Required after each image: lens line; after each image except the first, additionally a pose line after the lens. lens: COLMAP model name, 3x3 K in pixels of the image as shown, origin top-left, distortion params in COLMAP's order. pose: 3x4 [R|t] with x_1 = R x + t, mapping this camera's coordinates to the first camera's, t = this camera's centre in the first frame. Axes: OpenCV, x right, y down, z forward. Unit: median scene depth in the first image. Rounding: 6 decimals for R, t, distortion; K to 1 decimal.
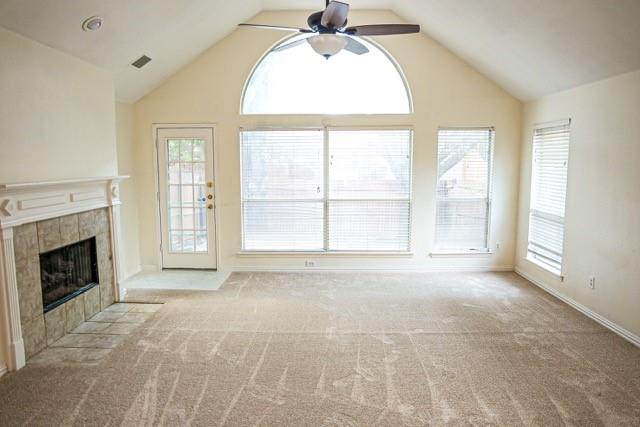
lens RADIAL K [[432.3, 0, 318.6], [0, 432.3, 215.2], [0, 0, 1]] dist [-0.051632, -0.000400]
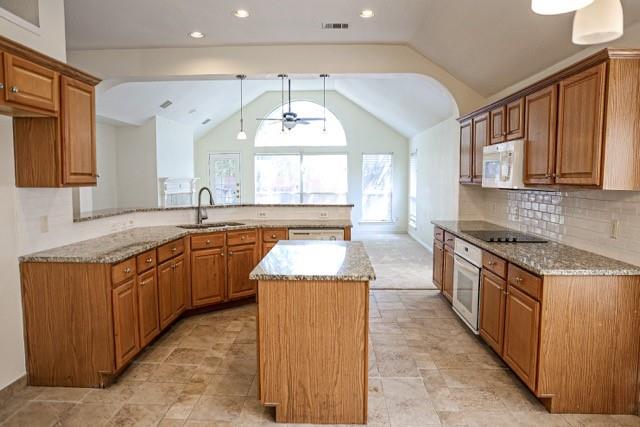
lens RADIAL K [[432.3, 0, 323.7], [0, 432.3, 212.8], [0, 0, 1]] dist [-0.051632, -0.000400]
pose [[0.999943, 0.000404, -0.010673, 0.132539], [-0.000923, 0.998815, -0.048669, 0.138616], [0.010641, 0.048676, 0.998758, -0.824685]]
